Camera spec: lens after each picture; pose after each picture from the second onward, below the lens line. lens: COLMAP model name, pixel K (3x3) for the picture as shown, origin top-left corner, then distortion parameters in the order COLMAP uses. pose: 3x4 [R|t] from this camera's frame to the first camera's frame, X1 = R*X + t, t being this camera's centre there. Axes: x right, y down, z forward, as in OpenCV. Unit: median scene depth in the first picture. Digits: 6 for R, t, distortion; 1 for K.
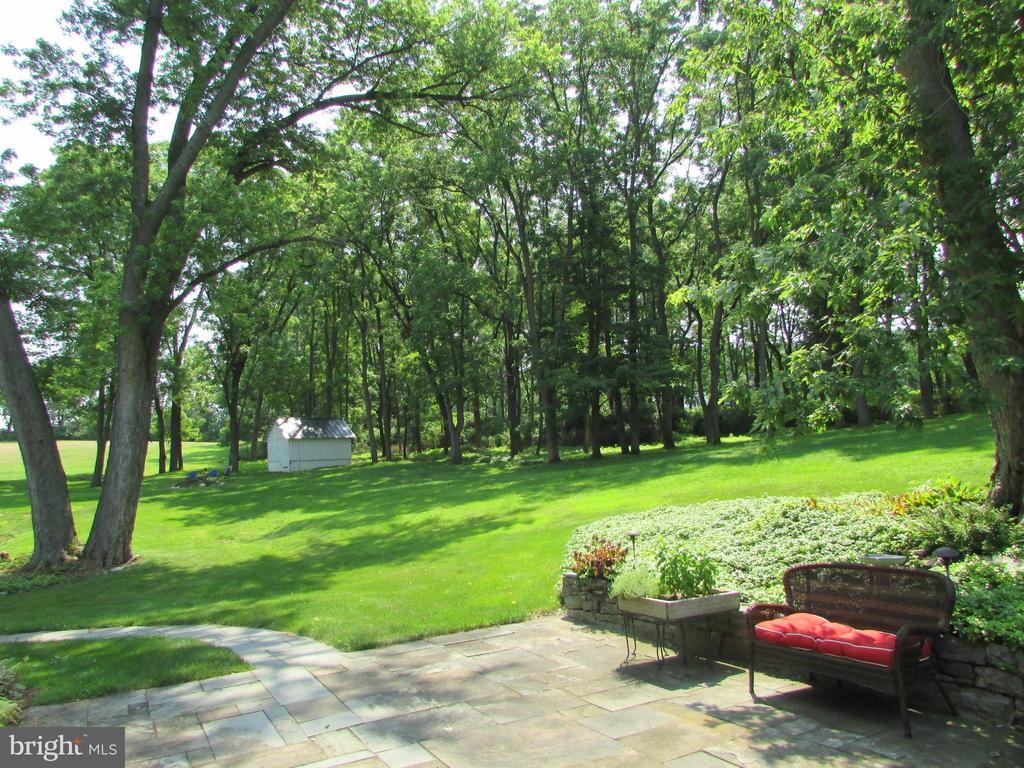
lens RADIAL K [[717.3, 0, 517.1], [0, 717.3, 387.6], [0, 0, 1]] dist [-0.069320, 0.065769]
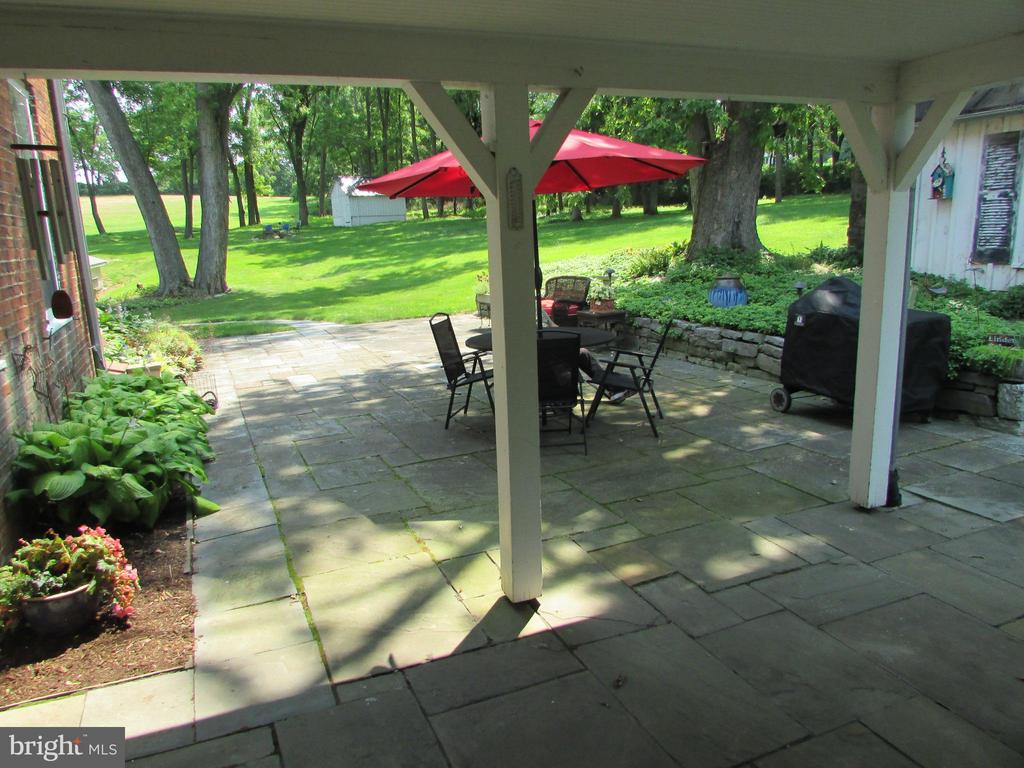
lens RADIAL K [[732.0, 0, 512.0], [0, 732.0, 384.0], [0, 0, 1]] dist [-0.020366, -0.002658]
pose [[0.993170, 0.039741, -0.109703, 0.100966], [-0.002483, 0.947194, 0.320652, -0.023746], [0.116653, -0.318190, 0.940823, -0.199598]]
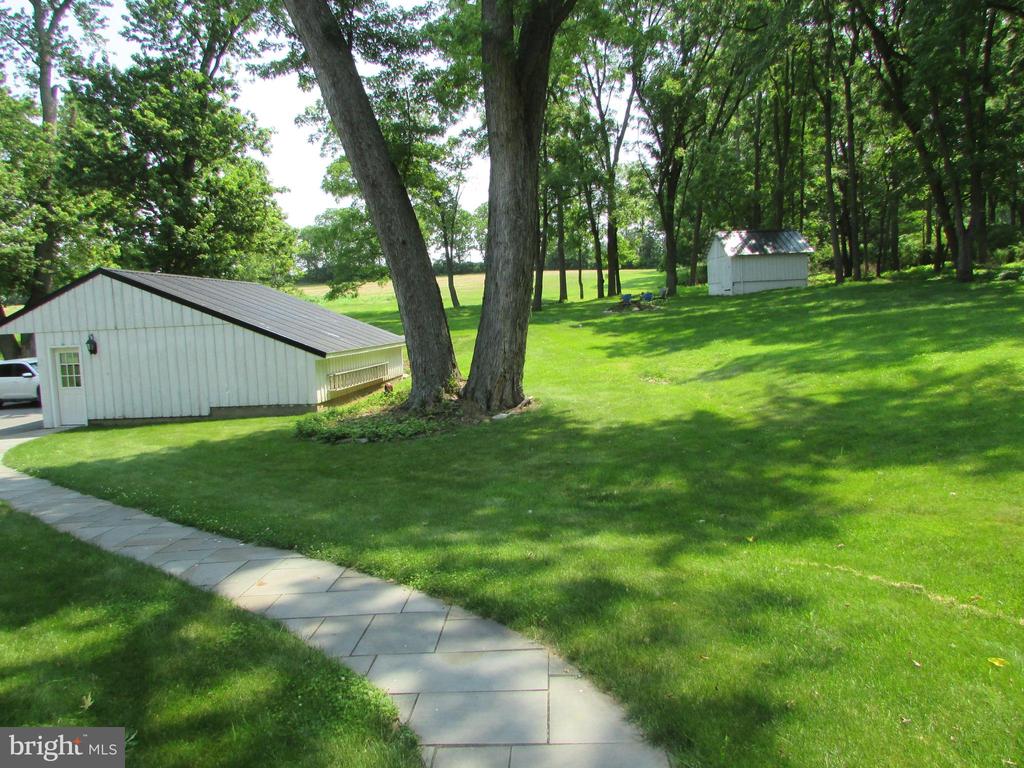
lens RADIAL K [[717.3, 0, 517.1], [0, 717.3, 387.6], [0, 0, 1]] dist [-0.069320, 0.065769]
pose [[0.827287, 0.066681, -0.557808, -0.071214], [0.067392, 0.973981, 0.216380, 0.034661], [0.557722, -0.216600, 0.801268, 0.211307]]
